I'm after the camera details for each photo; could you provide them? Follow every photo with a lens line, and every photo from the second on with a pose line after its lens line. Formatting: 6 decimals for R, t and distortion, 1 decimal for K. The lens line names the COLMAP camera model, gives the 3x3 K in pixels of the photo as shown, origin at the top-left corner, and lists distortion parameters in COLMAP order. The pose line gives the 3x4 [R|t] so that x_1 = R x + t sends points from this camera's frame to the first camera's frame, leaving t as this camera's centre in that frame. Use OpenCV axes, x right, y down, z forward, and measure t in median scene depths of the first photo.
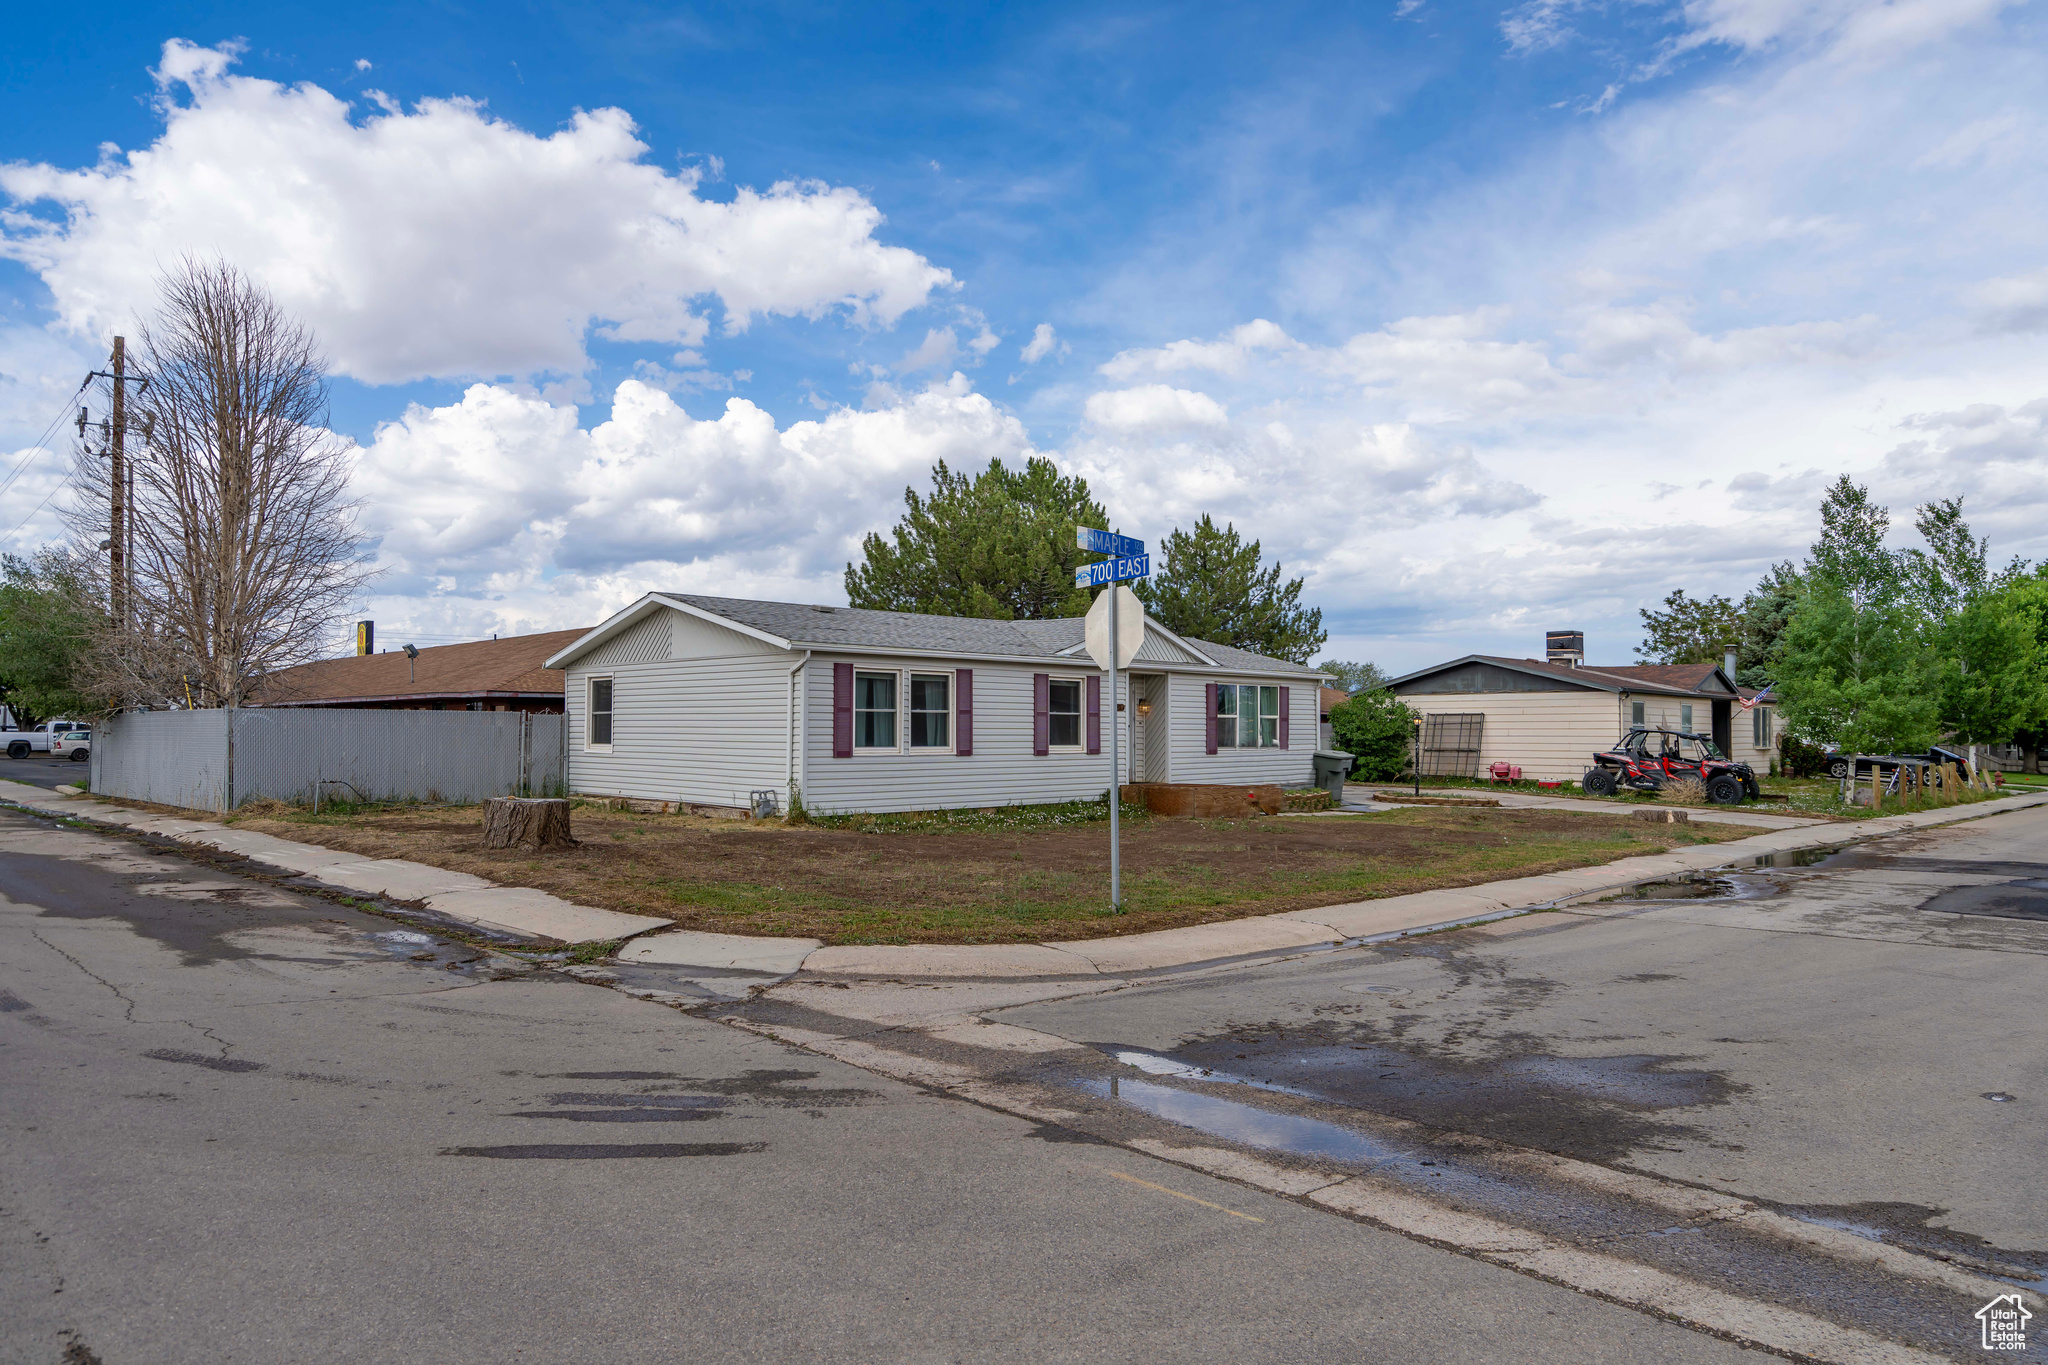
lens RADIAL K [[1283.8, 0, 1034.8], [0, 1283.8, 692.1], [0, 0, 1]] dist [0.024446, 0.000158]
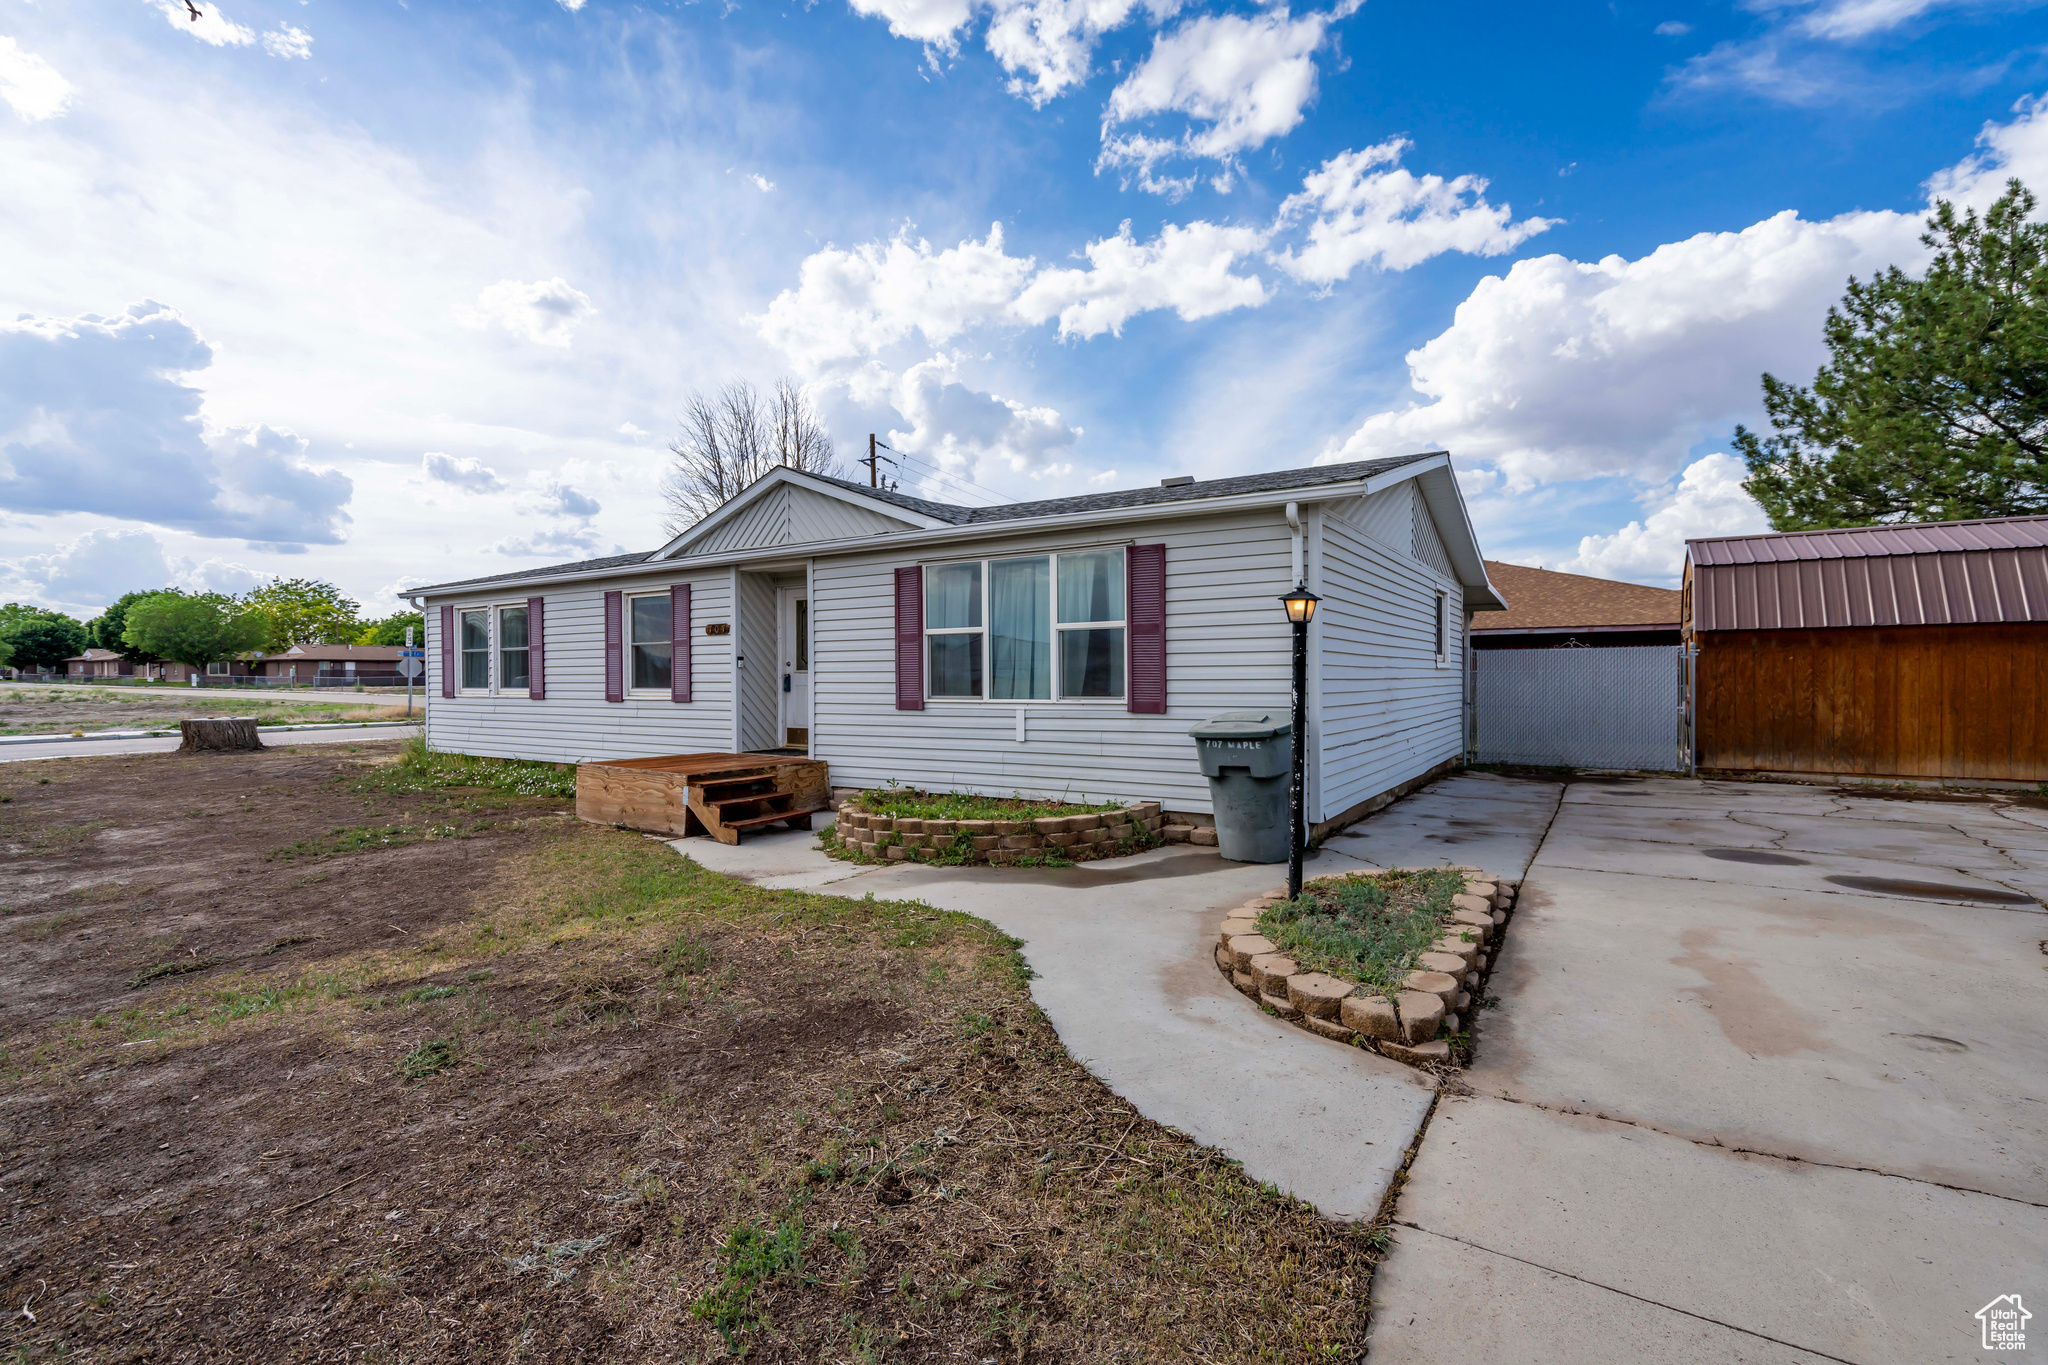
lens RADIAL K [[919.8, 0, 1024.0], [0, 919.8, 682.5], [0, 0, 1]] dist [0.001080, 0.000413]
pose [[0.198813, 0.001238, -0.980037, 0.555676], [0.035412, 0.999337, 0.008446, 0.040952], [0.979397, -0.036385, 0.198638, 1.092731]]
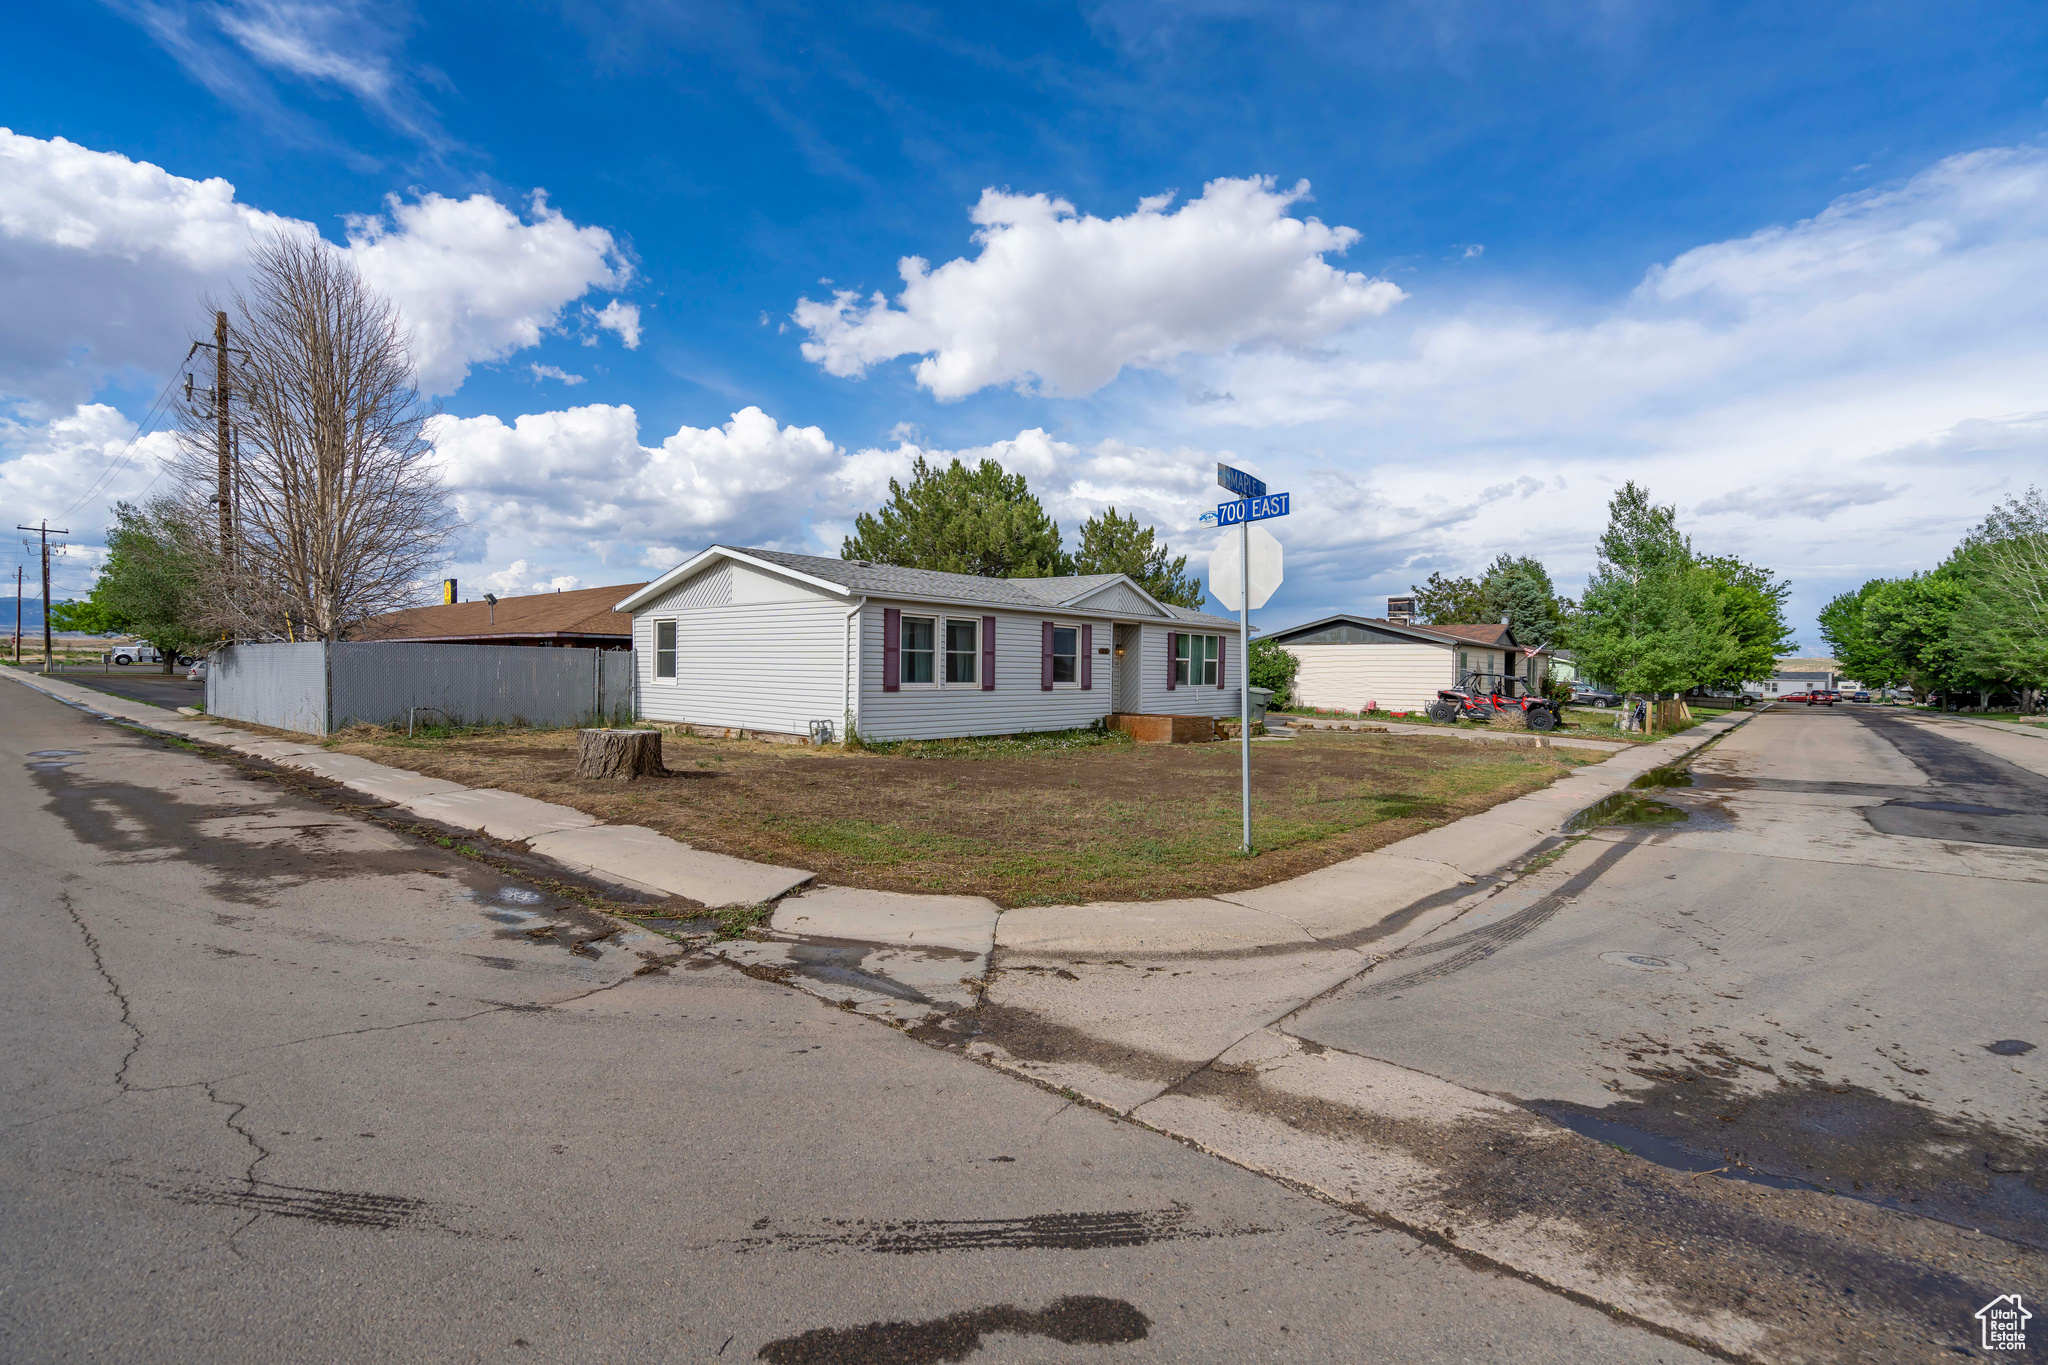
lens RADIAL K [[920.9, 0, 1027.3], [0, 920.9, 685.4], [0, 0, 1]] dist [-0.002691, 0.009936]
pose [[0.996623, 0.008726, 0.081646, -0.080558], [-0.012593, 0.998817, 0.046965, 0.004674], [-0.081140, -0.047834, 0.995554, 0.148294]]
